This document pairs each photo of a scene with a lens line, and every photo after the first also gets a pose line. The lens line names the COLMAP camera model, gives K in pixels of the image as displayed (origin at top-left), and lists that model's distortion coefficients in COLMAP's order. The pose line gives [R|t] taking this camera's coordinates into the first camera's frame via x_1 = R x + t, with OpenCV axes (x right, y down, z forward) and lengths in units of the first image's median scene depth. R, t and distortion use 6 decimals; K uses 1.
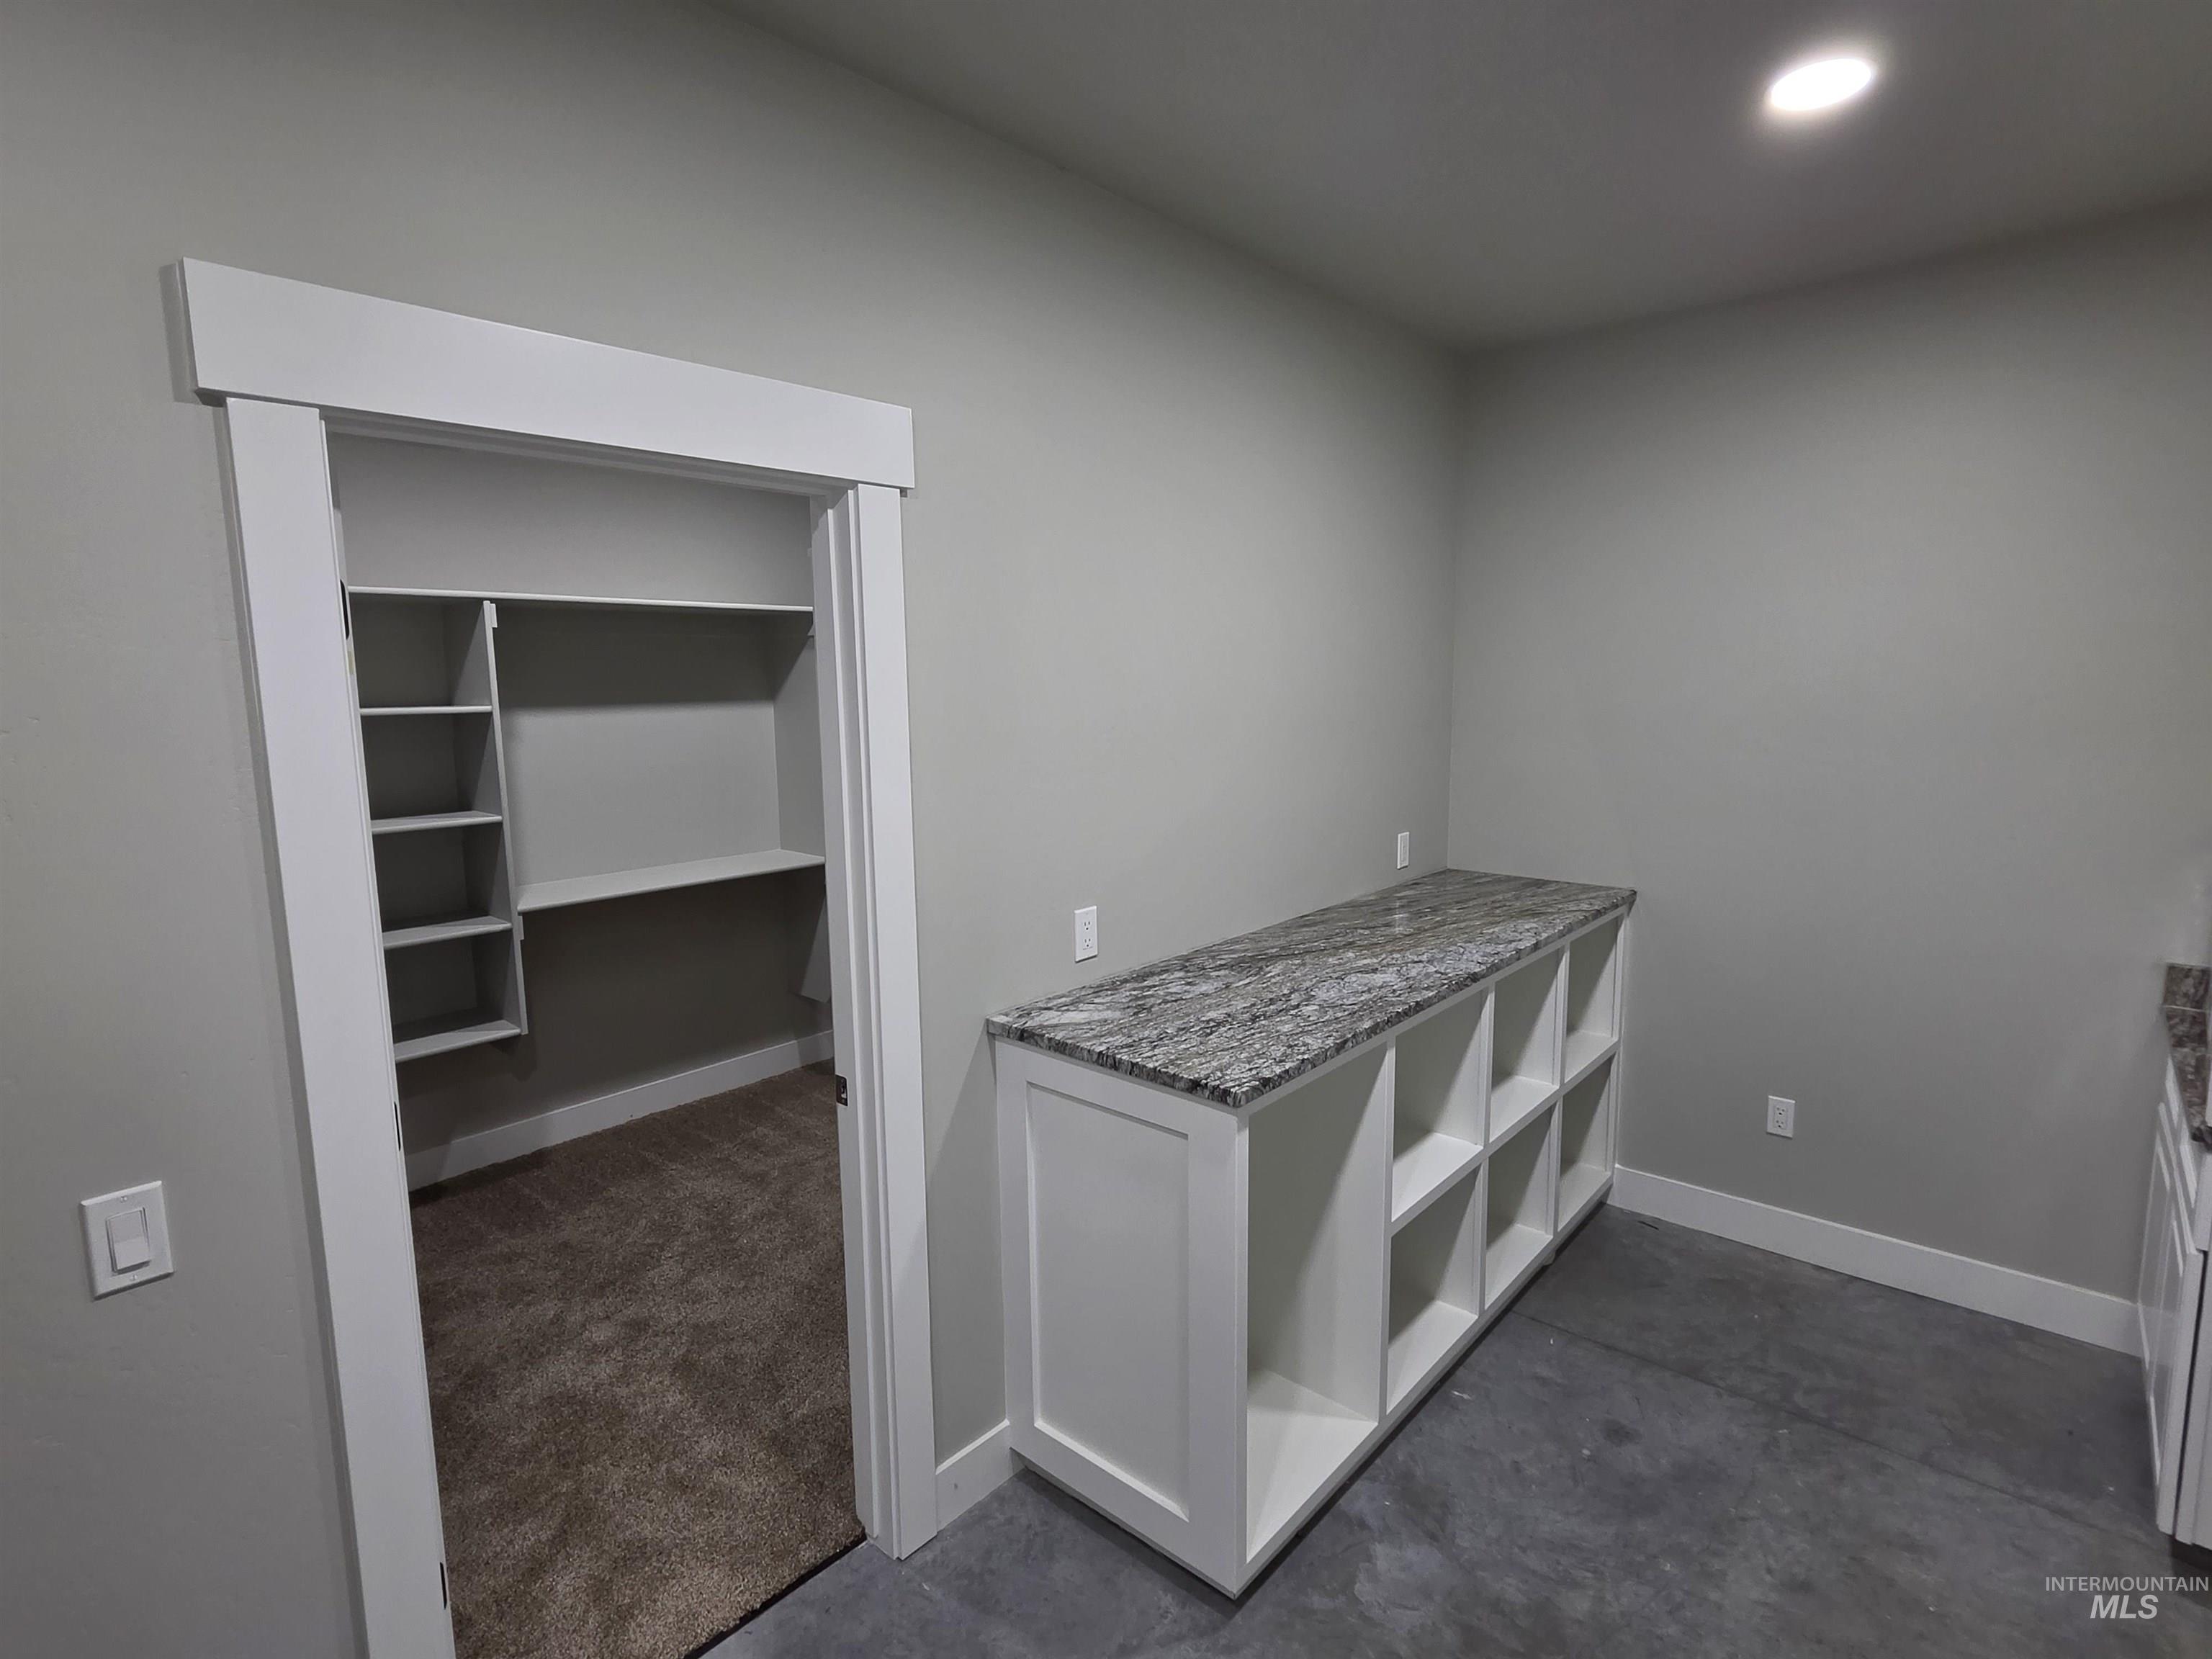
lens RADIAL K [[1118.6, 0, 1104.4], [0, 1118.6, 823.1], [0, 0, 1]] dist [0.007583, 0.001812]
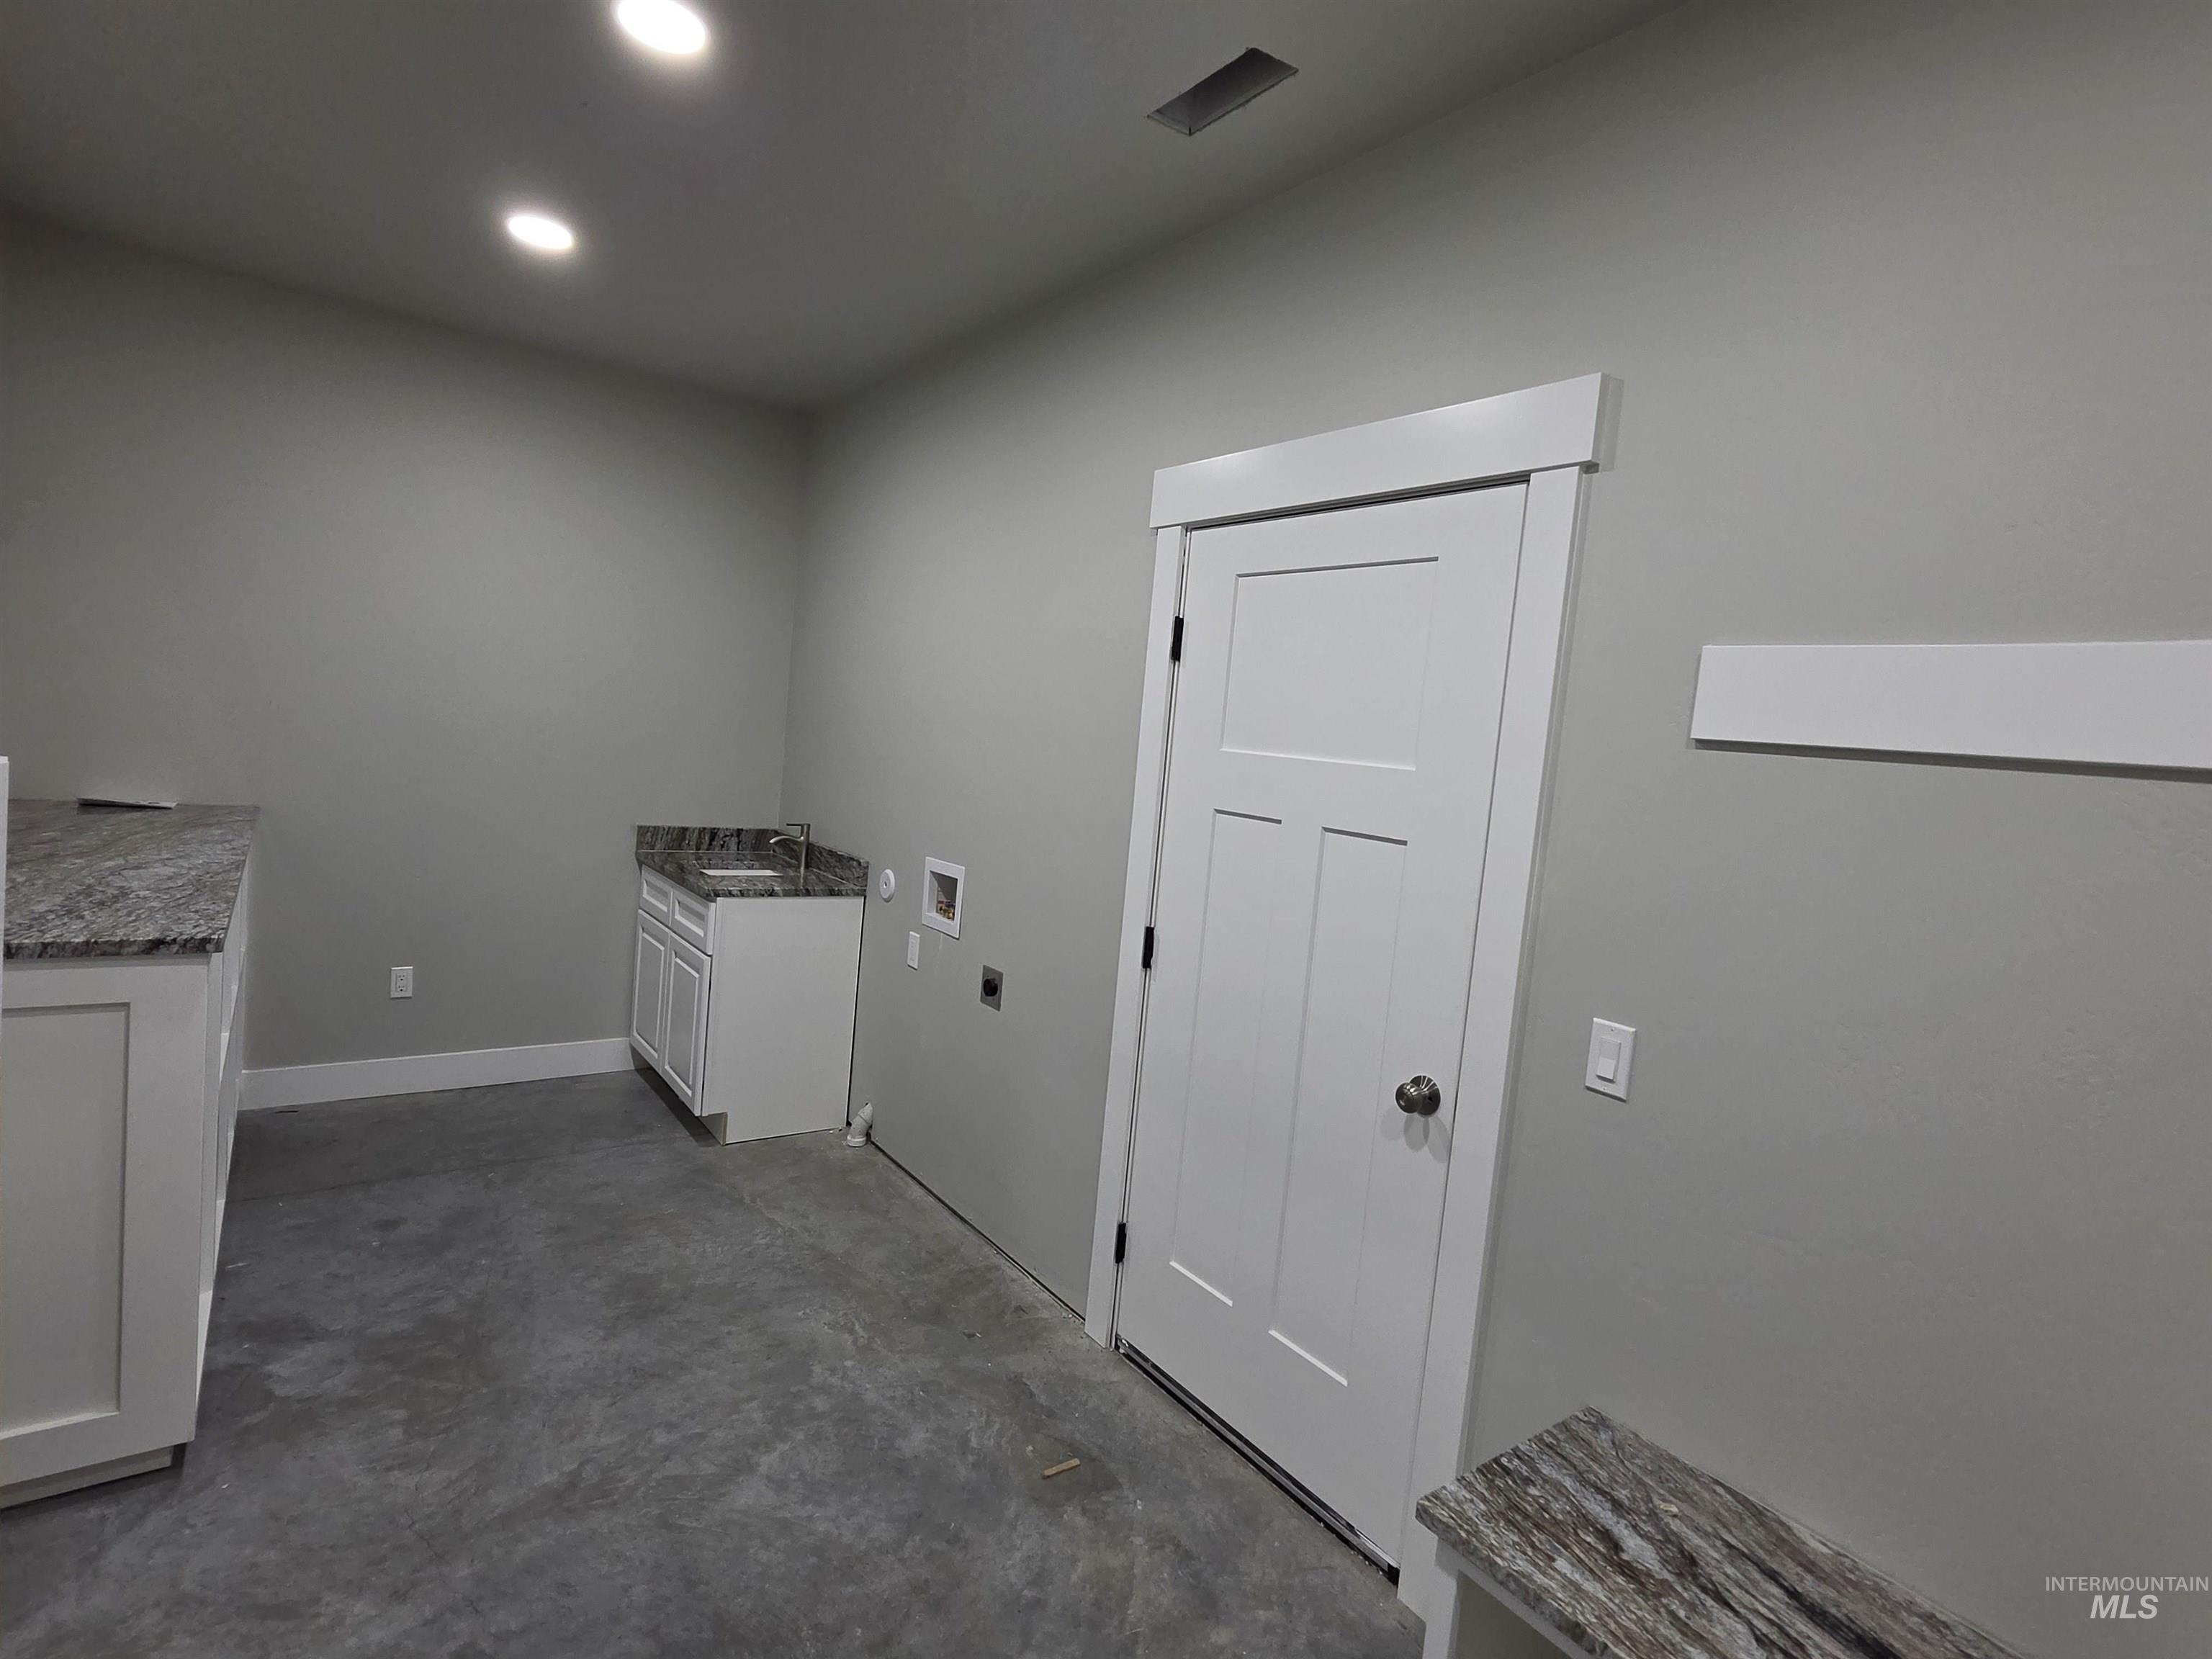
lens RADIAL K [[1118.6, 0, 1103.9], [0, 1118.6, 826.2], [0, 0, 1]] dist [0.007583, 0.001812]
pose [[0.223724, -0.045800, 0.973576, -0.589791], [0.039745, 0.998493, 0.037839, 0.101821], [-0.973842, 0.030229, 0.225207, -0.054805]]
